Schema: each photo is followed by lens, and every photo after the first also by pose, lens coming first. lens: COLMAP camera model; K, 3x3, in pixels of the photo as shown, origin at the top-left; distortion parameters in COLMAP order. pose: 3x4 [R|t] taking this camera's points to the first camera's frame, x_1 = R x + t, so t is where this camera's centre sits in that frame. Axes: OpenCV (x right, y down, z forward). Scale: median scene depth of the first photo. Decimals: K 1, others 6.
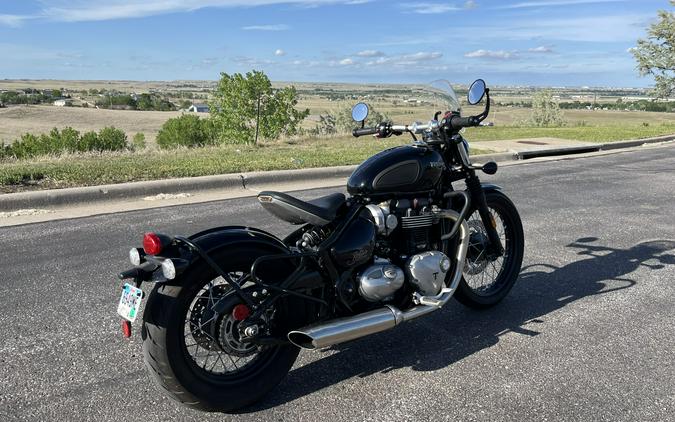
lens RADIAL K [[497.0, 0, 333.7], [0, 497.0, 240.0], [0, 0, 1]] dist [0.038773, -0.062115]
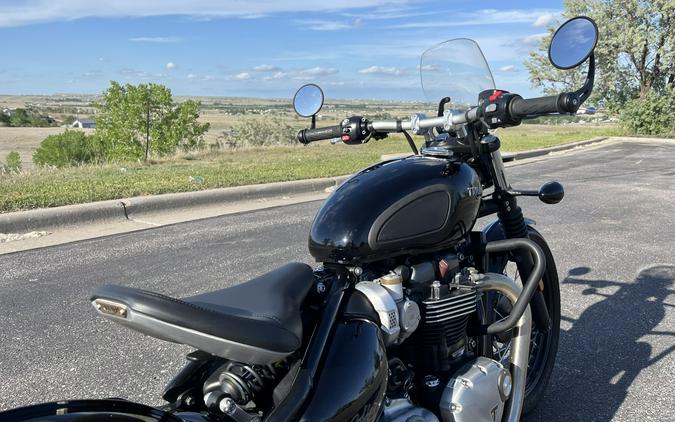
lens RADIAL K [[497.0, 0, 335.9], [0, 497.0, 241.9], [0, 0, 1]] dist [0.038773, -0.062115]
pose [[0.980407, -0.052845, 0.189760, -0.013307], [0.057368, 0.998183, -0.018415, -0.033918], [-0.188442, 0.028941, 0.981658, 0.180092]]
